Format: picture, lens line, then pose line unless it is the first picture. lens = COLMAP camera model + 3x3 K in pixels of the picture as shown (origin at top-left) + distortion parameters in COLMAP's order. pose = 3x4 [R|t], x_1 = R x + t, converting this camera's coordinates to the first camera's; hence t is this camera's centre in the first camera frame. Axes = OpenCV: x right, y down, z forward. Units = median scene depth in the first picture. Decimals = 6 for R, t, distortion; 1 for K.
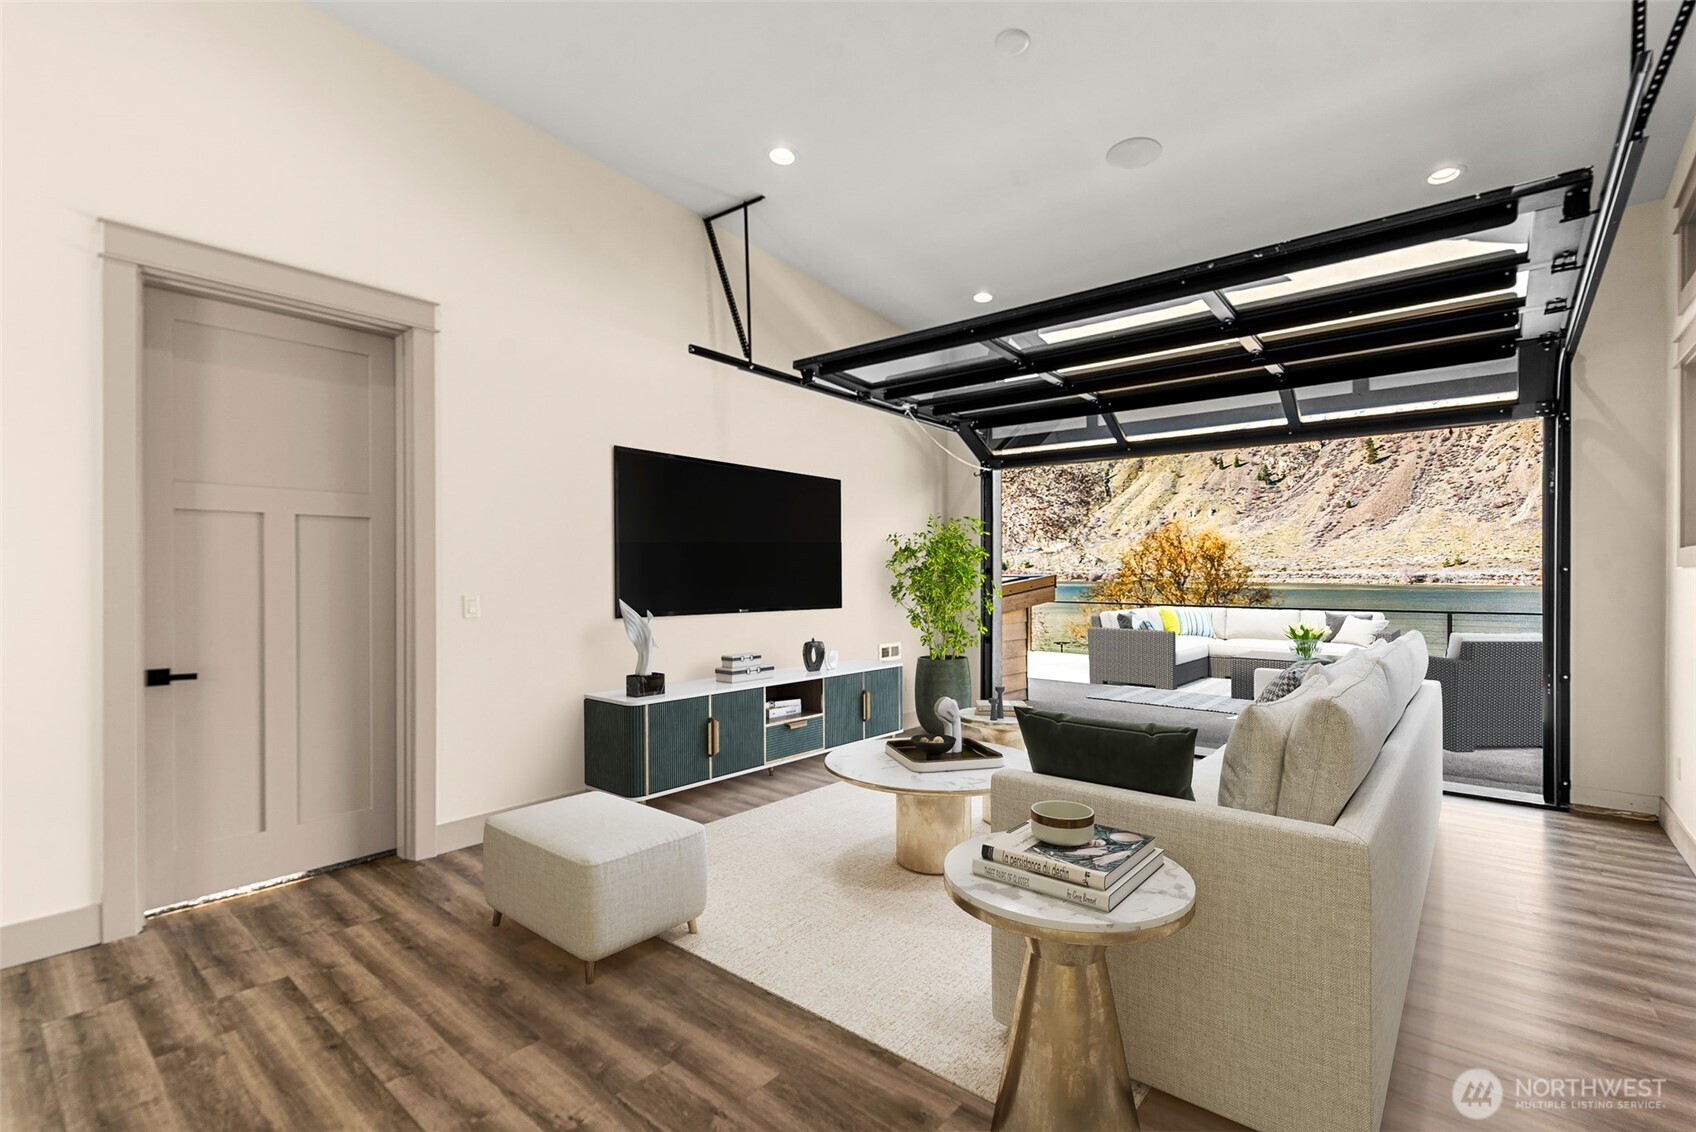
lens RADIAL K [[772.6, 0, 858.4], [0, 772.6, 563.7], [0, 0, 1]] dist [0.017802, 0.000384]
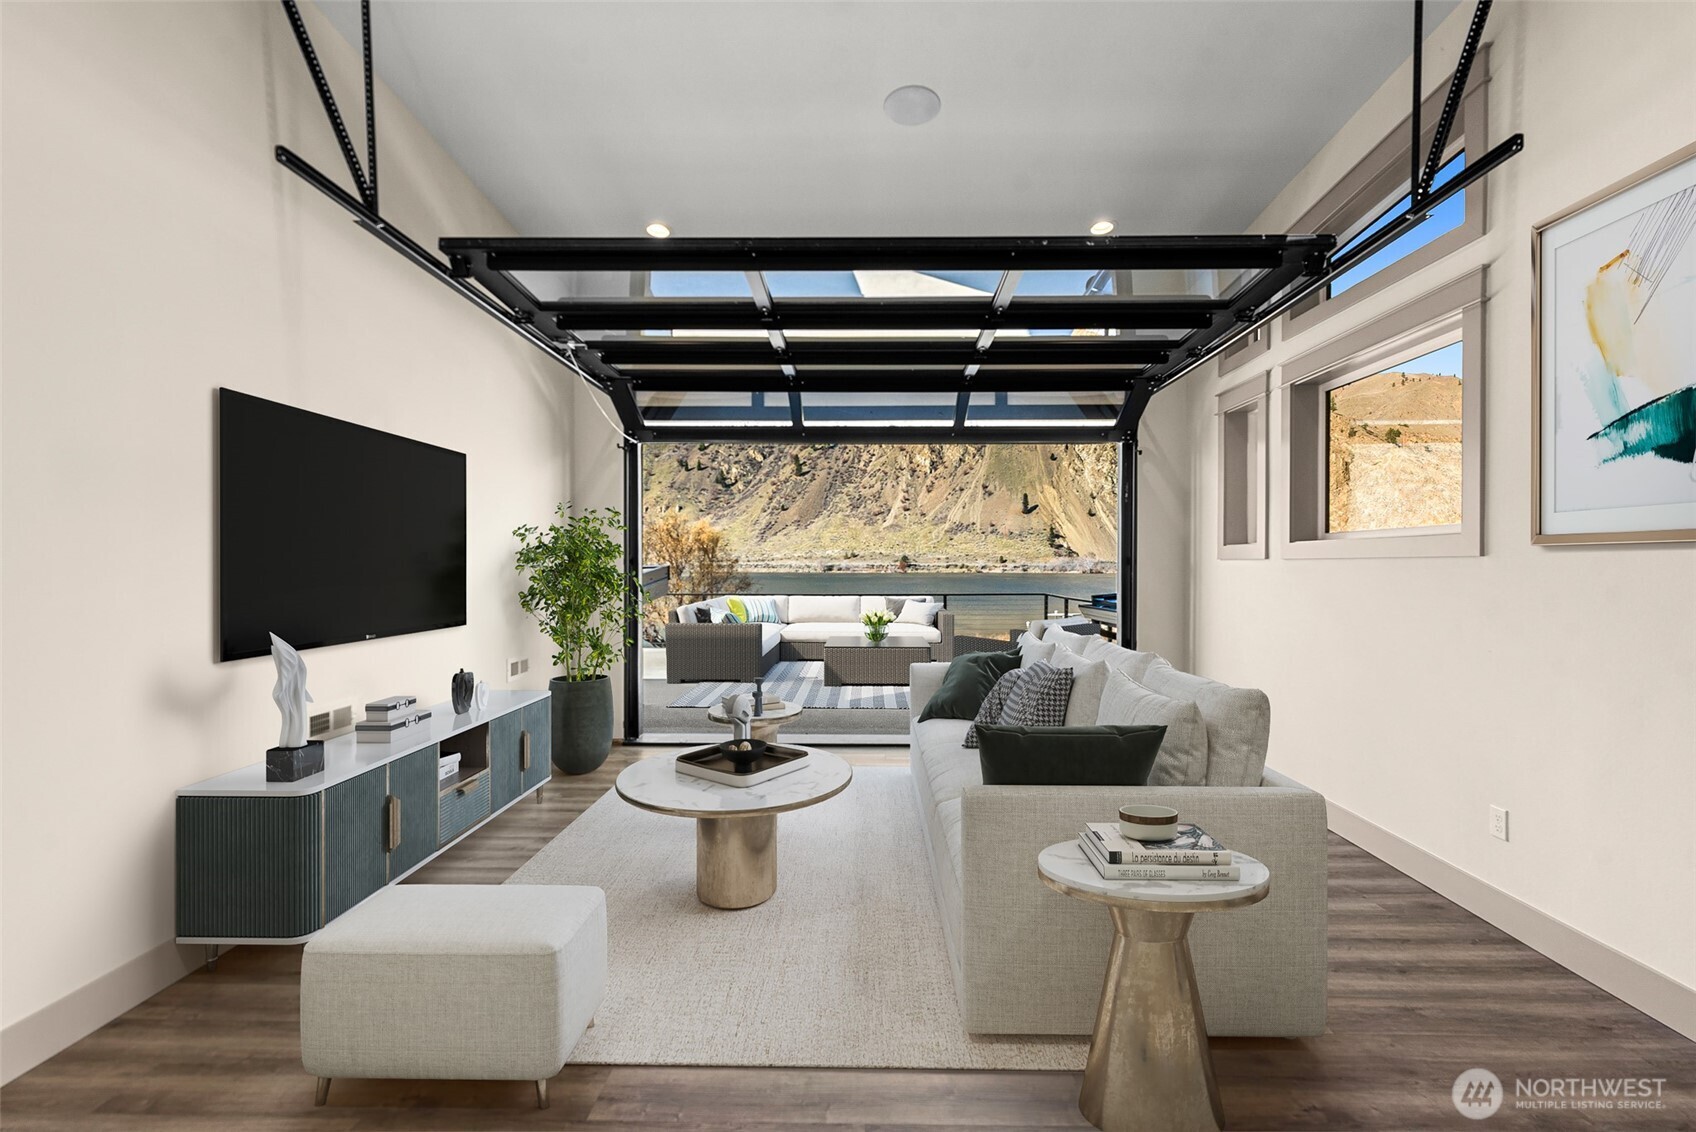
lens RADIAL K [[746.4, 0, 869.2], [0, 746.4, 568.1], [0, 0, 1]] dist [-0.008486, 0.000740]
pose [[0.778837, -0.004880, 0.627207, -0.140630], [-0.005907, 0.999868, 0.015115, 0.000611], [-0.627198, -0.015477, 0.778706, 0.212218]]
